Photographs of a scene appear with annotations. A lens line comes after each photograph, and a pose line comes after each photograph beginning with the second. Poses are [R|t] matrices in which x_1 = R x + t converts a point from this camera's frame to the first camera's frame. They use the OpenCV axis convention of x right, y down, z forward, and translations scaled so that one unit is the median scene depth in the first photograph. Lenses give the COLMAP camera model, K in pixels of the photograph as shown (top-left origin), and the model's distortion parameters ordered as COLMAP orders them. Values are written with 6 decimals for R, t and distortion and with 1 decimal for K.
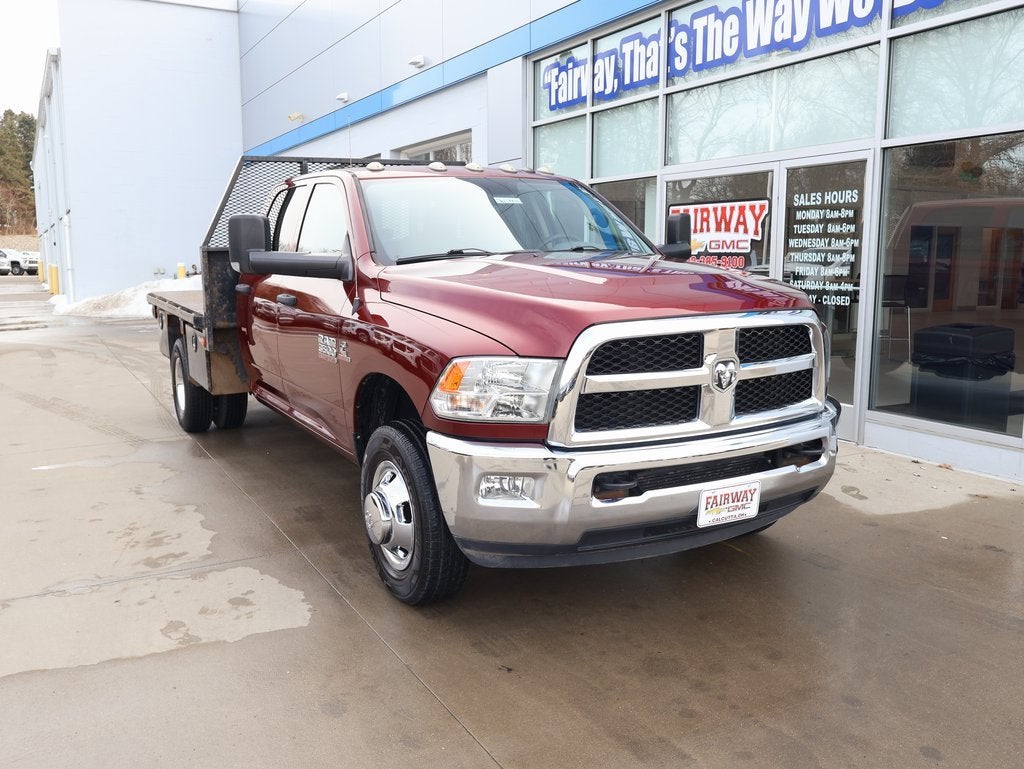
lens RADIAL K [[903.7, 0, 503.1], [0, 903.7, 387.0], [0, 0, 1]] dist [-0.001064, 0.004601]
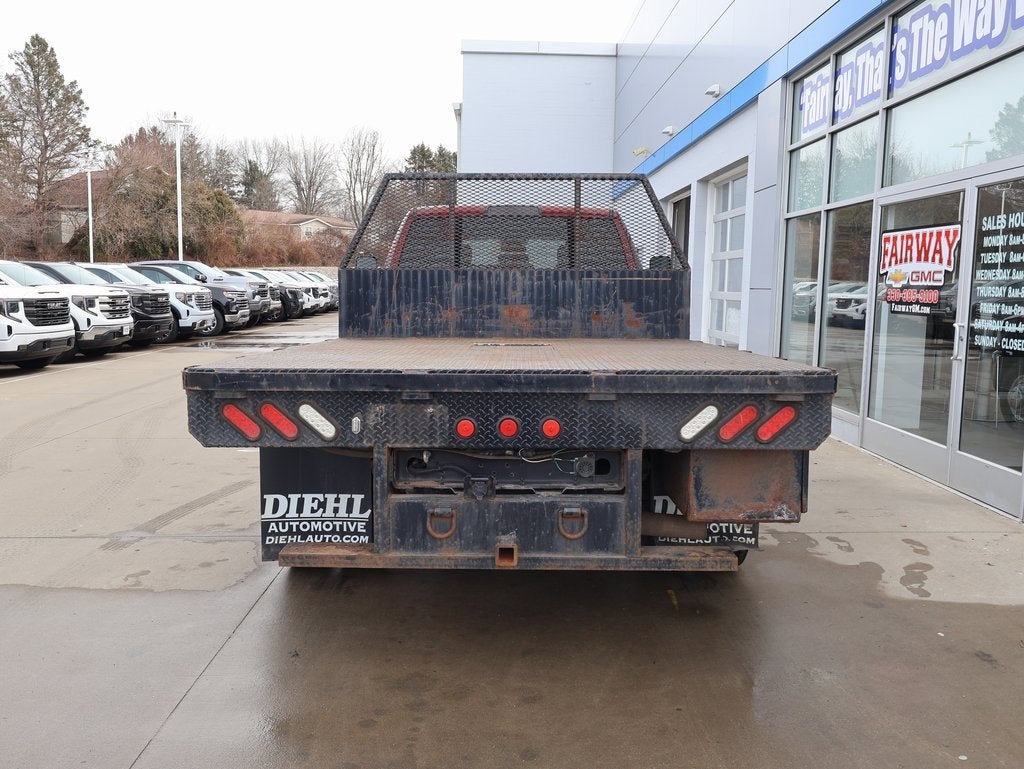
lens RADIAL K [[903.7, 0, 503.1], [0, 903.7, 387.0], [0, 0, 1]] dist [-0.001064, 0.004601]
pose [[0.887252, 0.066688, -0.456438, 0.308856], [-0.082333, 0.996500, -0.014451, -0.006445], [0.453877, 0.050402, 0.889638, 0.054755]]
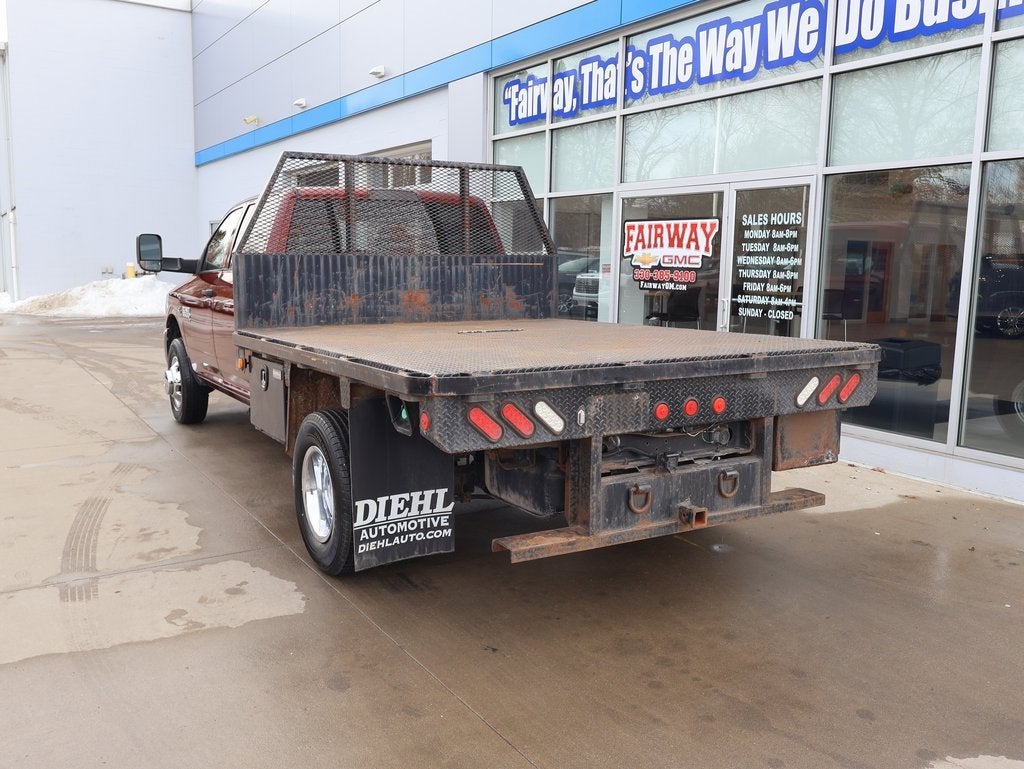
lens RADIAL K [[903.7, 0, 503.1], [0, 903.7, 387.0], [0, 0, 1]] dist [-0.001064, 0.004601]
pose [[0.998026, 0.010620, 0.061904, -0.023607], [-0.010350, 0.999935, -0.004678, -0.001404], [-0.061950, 0.004028, 0.998071, -0.045805]]
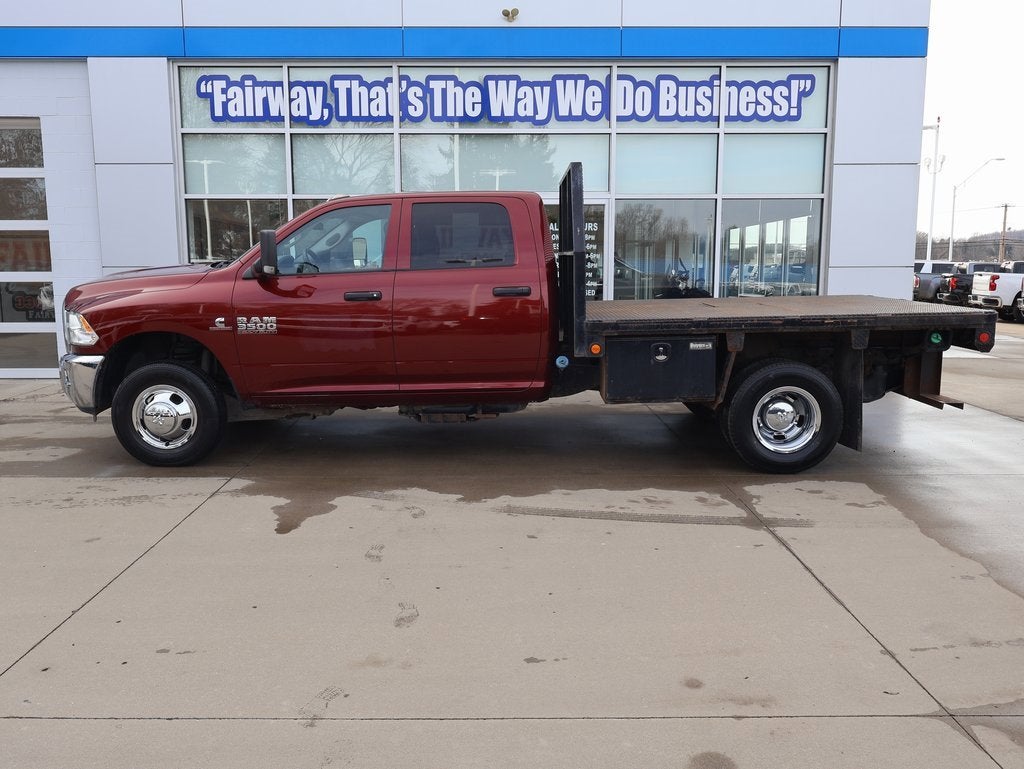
lens RADIAL K [[838.1, 0, 505.1], [0, 838.1, 386.0], [0, 0, 1]] dist [0.000202, 0.000522]
pose [[0.462706, -0.125269, 0.877617, -0.913158], [0.129546, 0.988894, 0.072852, -0.054985], [-0.876996, 0.079983, 0.473795, 0.411846]]
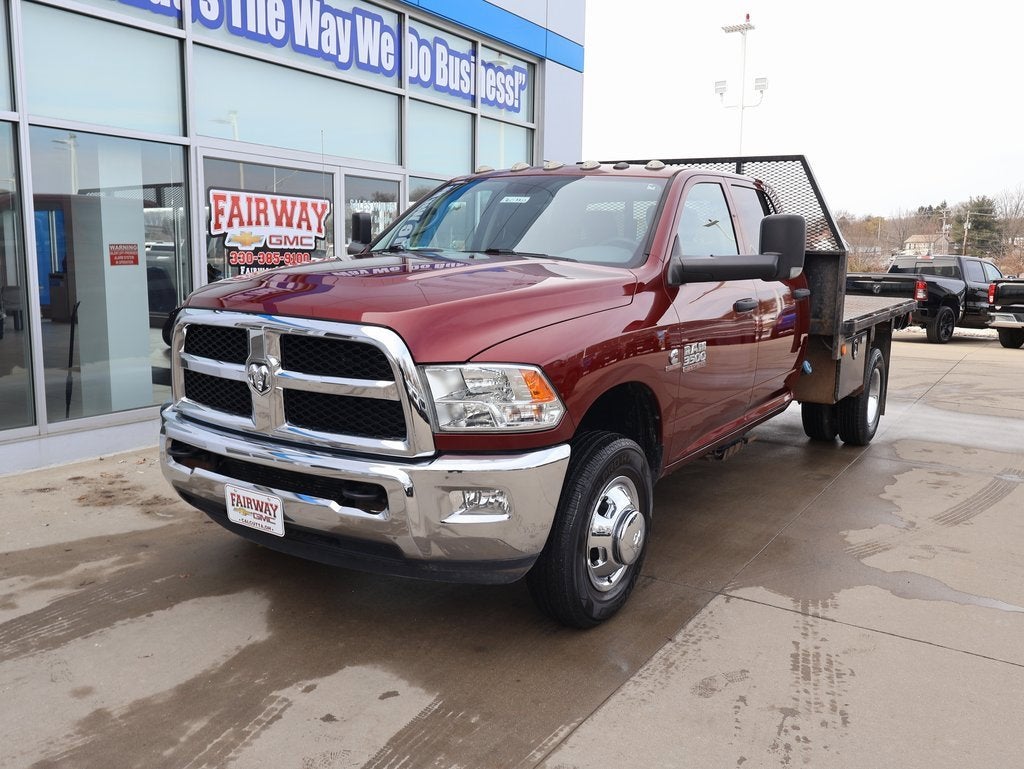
lens RADIAL K [[877.8, 0, 503.0], [0, 877.8, 387.7], [0, 0, 1]] dist [0.000054, -0.000783]
pose [[-0.501329, -0.138675, 0.854071, -0.724348], [0.107683, 0.969400, 0.220610, -0.198515], [-0.858530, 0.202567, -0.471056, 1.353192]]
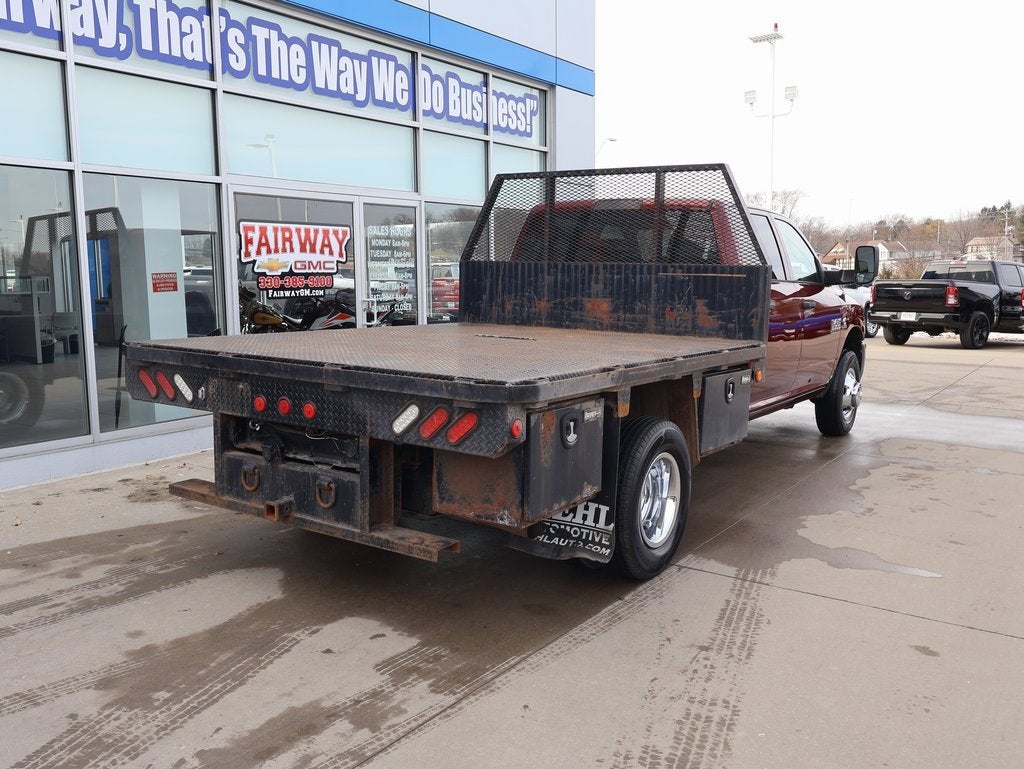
lens RADIAL K [[903.7, 0, 503.1], [0, 903.7, 387.0], [0, 0, 1]] dist [-0.001064, 0.004601]
pose [[-0.459334, -0.111764, 0.881204, -0.840688], [0.135813, 0.971552, 0.194016, -0.205340], [-0.877819, 0.208797, -0.431088, 1.365751]]
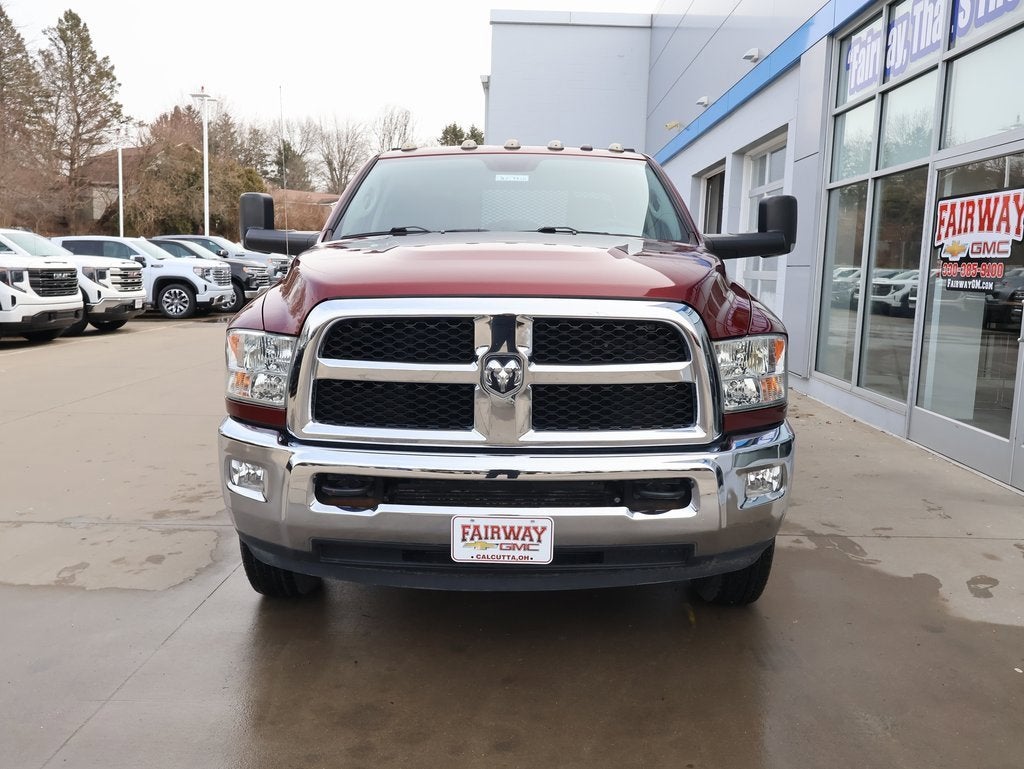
lens RADIAL K [[903.7, 0, 503.1], [0, 903.7, 387.0], [0, 0, 1]] dist [-0.001064, 0.004601]
pose [[0.870340, 0.090717, -0.484024, 0.287799], [-0.100196, 0.994948, 0.006309, -0.003607], [0.482151, 0.043007, 0.875032, 0.143468]]
